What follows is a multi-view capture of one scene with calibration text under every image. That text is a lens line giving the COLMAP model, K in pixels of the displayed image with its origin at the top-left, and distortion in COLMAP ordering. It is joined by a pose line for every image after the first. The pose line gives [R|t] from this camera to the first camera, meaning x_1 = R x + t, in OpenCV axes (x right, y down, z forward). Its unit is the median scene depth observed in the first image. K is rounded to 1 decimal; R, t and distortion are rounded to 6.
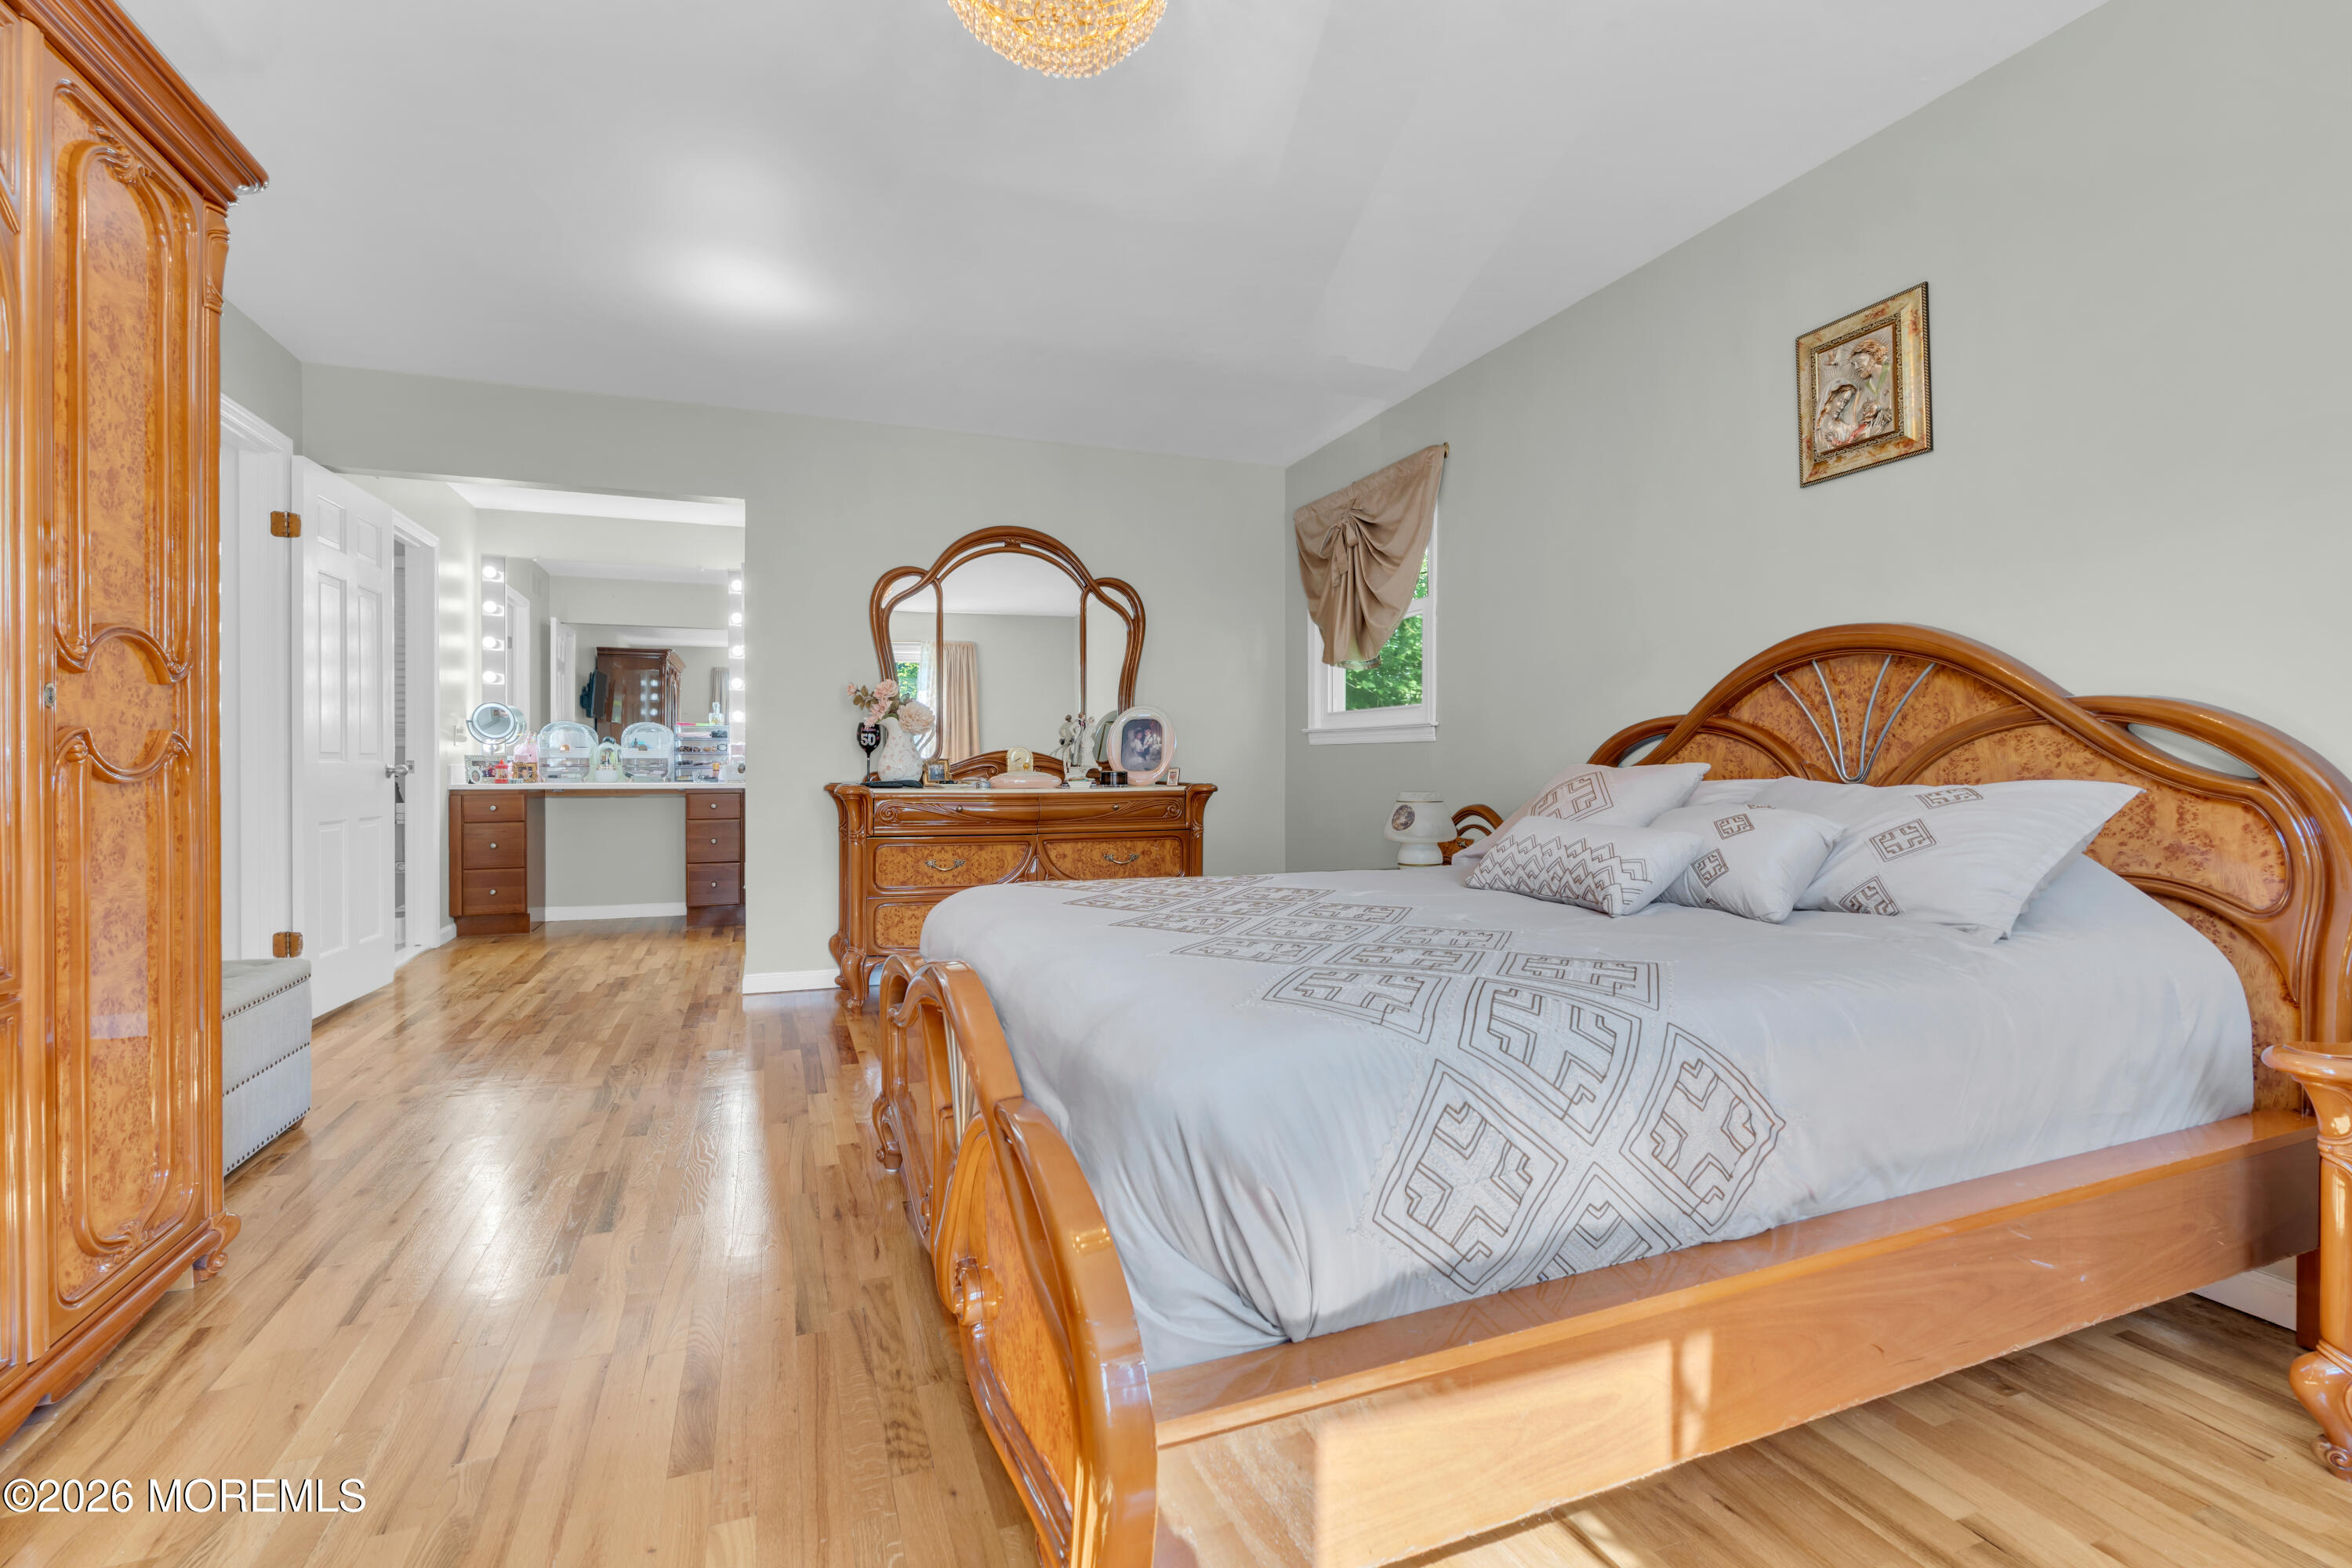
lens RADIAL K [[1057.9, 0, 1185.2], [0, 1057.9, 772.8], [0, 0, 1]] dist [-0.012848, 0.000953]
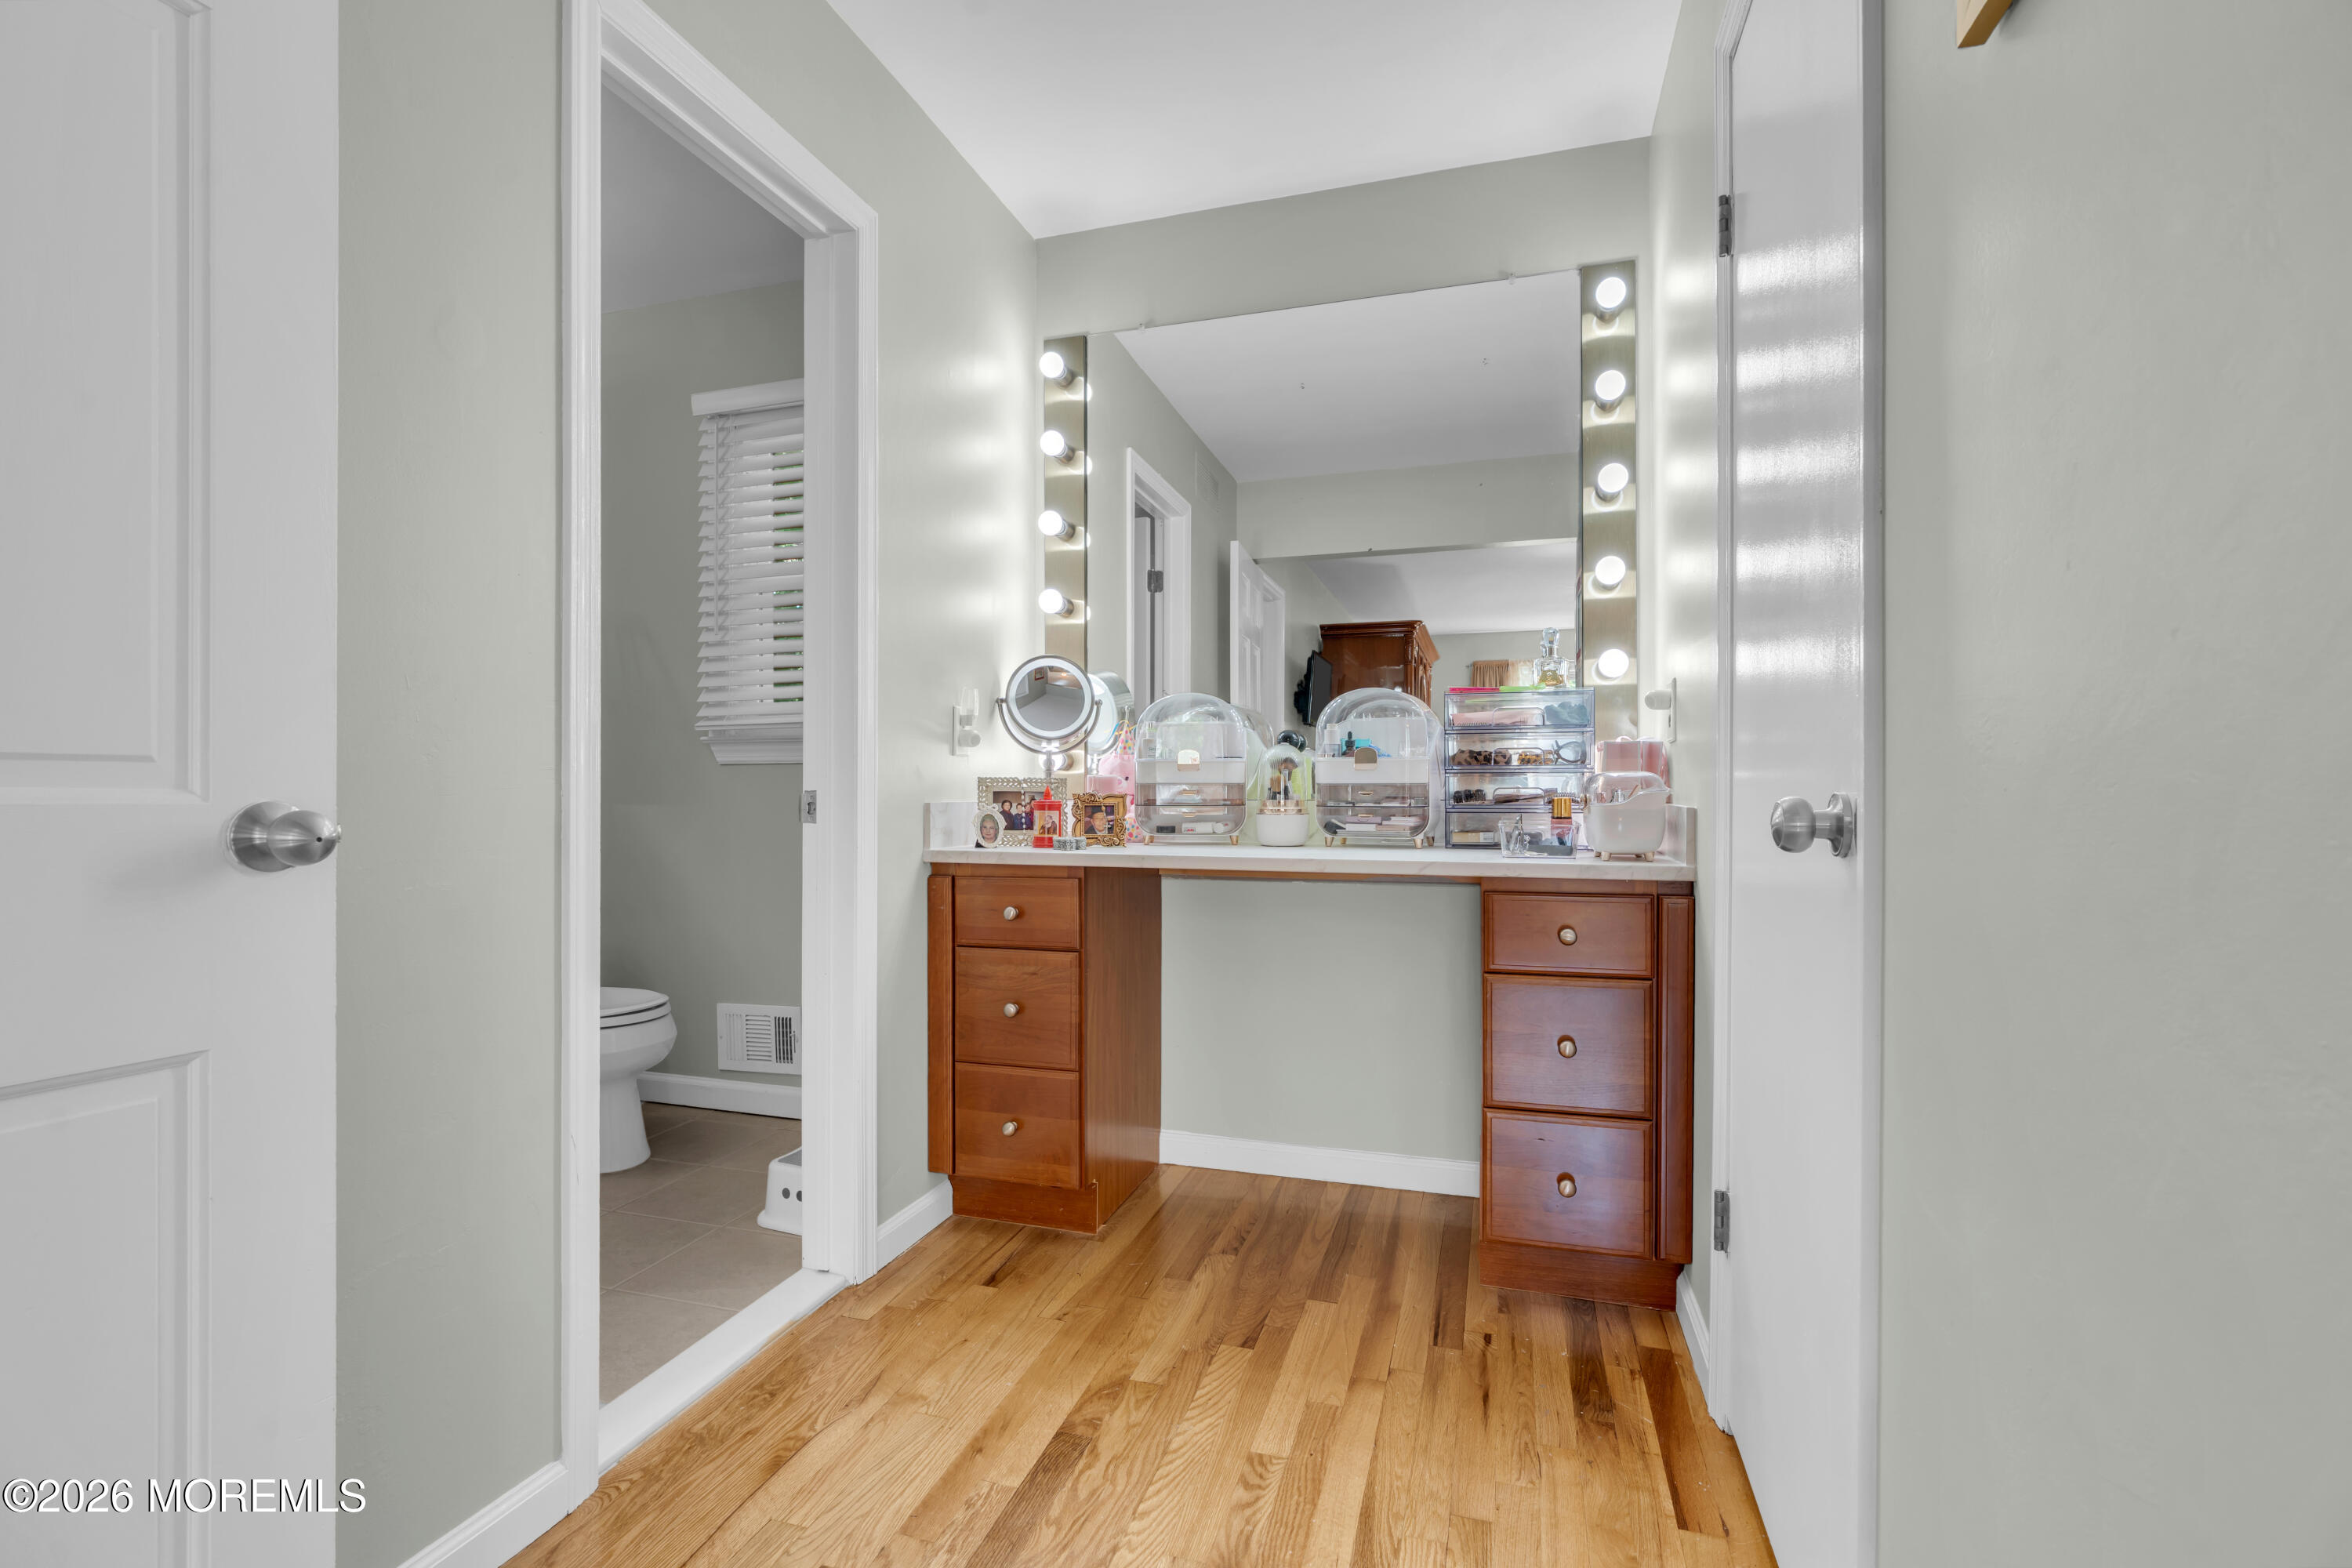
lens RADIAL K [[1057.9, 0, 1170.5], [0, 1057.9, 790.0], [0, 0, 1]] dist [-0.012848, 0.000953]
pose [[0.779207, -0.004001, -0.626754, -0.341126], [-0.005226, 0.999903, -0.012880, -0.006592], [0.626745, 0.013311, 0.779111, 0.680036]]
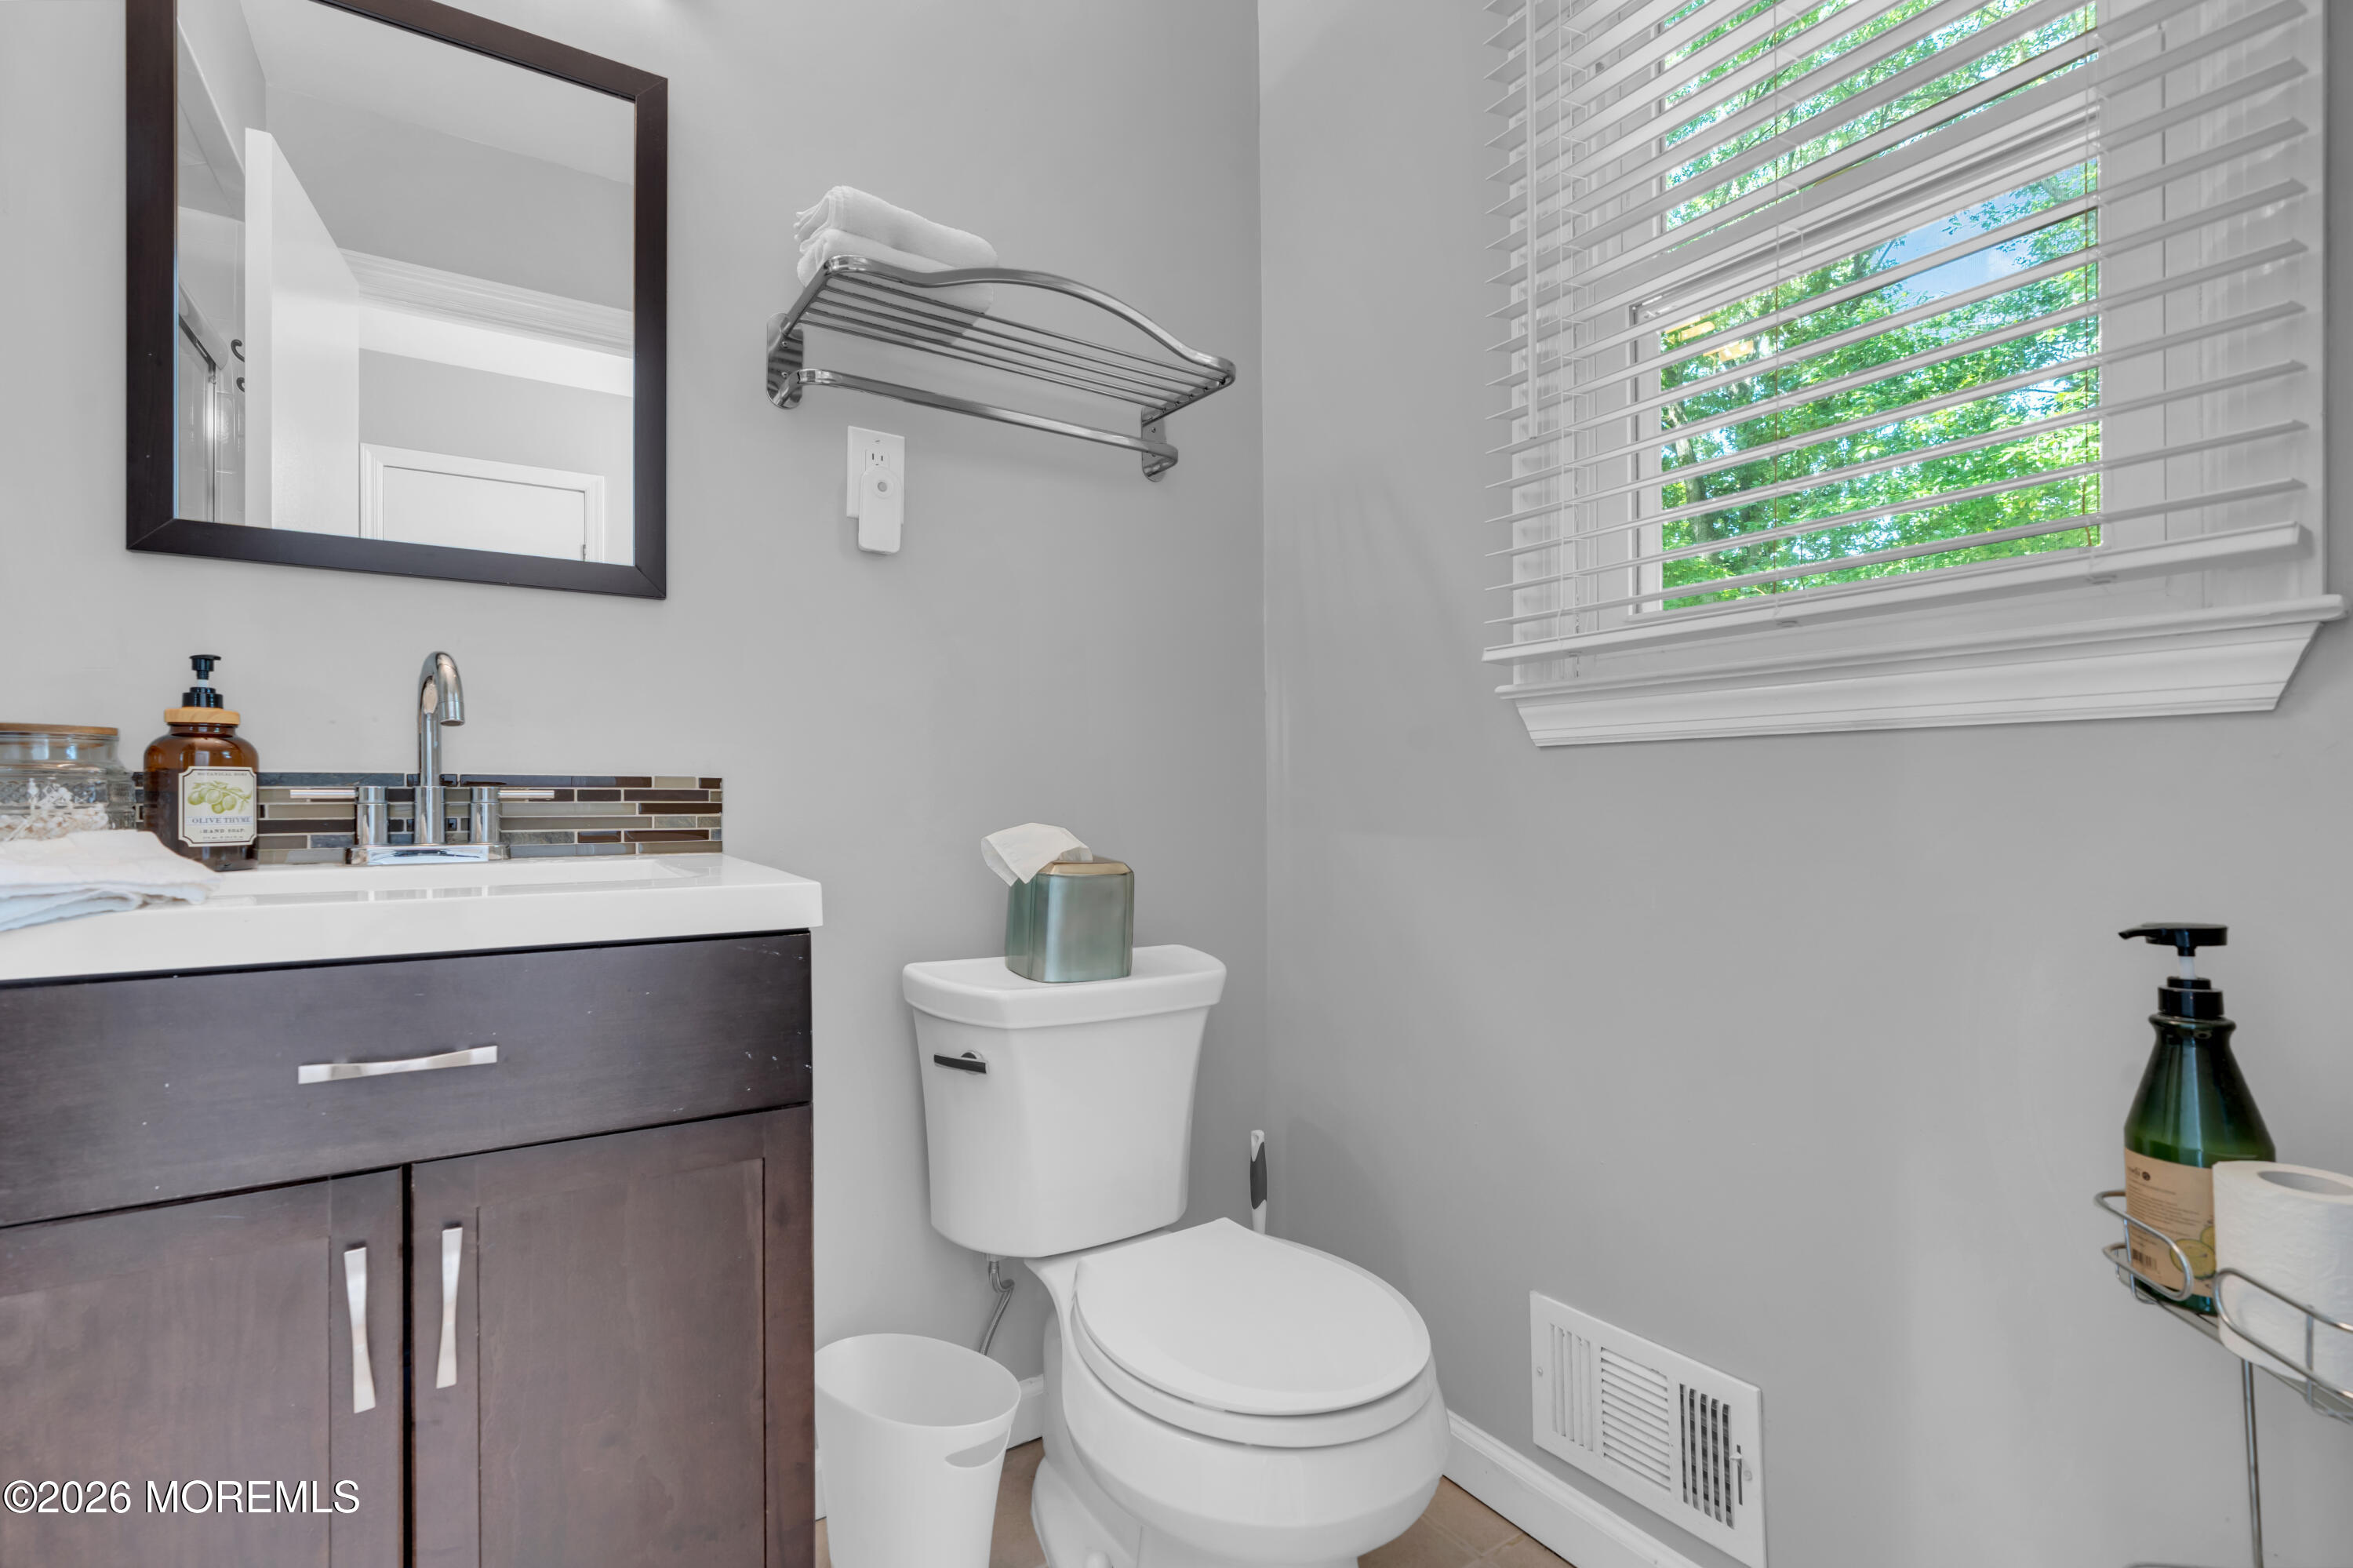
lens RADIAL K [[1058.4, 0, 1172.9], [0, 1058.4, 790.1], [0, 0, 1]] dist [-0.012848, 0.000953]
pose [[0.221381, -0.018892, -0.975004, -0.593456], [-0.012950, 0.999667, -0.022310, -0.009304], [0.975101, 0.017566, 0.221062, 0.799213]]
